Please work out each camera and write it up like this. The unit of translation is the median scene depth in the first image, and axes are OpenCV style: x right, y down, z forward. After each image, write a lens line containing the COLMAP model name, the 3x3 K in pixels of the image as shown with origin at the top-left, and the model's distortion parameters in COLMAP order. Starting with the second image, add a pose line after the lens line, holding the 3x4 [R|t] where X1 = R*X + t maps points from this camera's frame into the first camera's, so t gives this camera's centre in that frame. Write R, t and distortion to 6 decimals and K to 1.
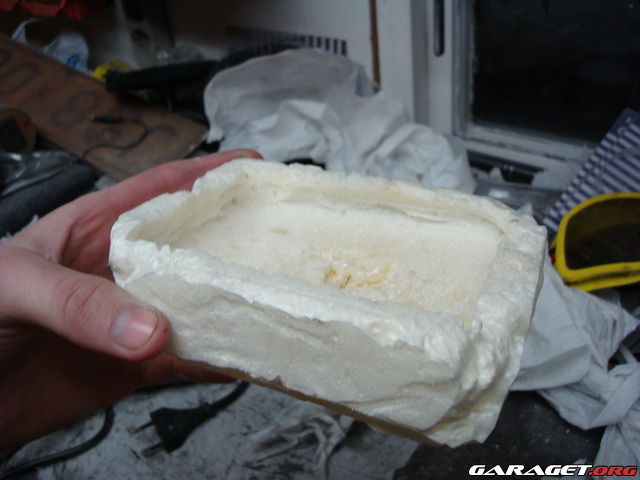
lens RADIAL K [[669.6, 0, 309.1], [0, 669.6, 237.7], [0, 0, 1]] dist [-0.089987, -0.039464]
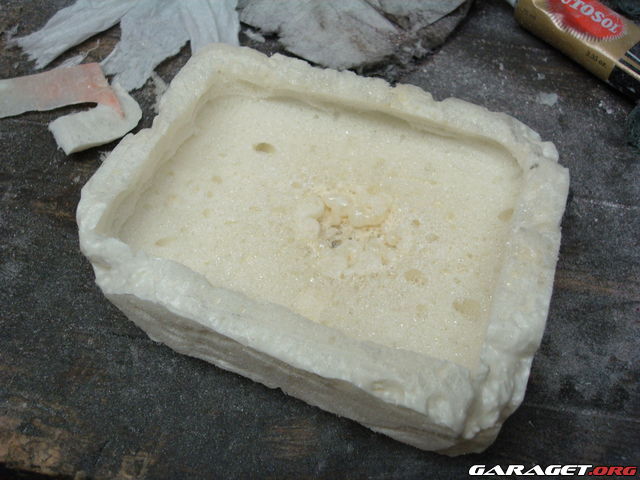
lens RADIAL K [[669.6, 0, 309.1], [0, 669.6, 237.7], [0, 0, 1]] dist [-0.089987, -0.039464]
pose [[0.997973, -0.063420, -0.005273, 0.015549], [0.057268, 0.858846, 0.509022, -0.497509], [-0.027754, -0.508292, 0.860738, 0.257965]]
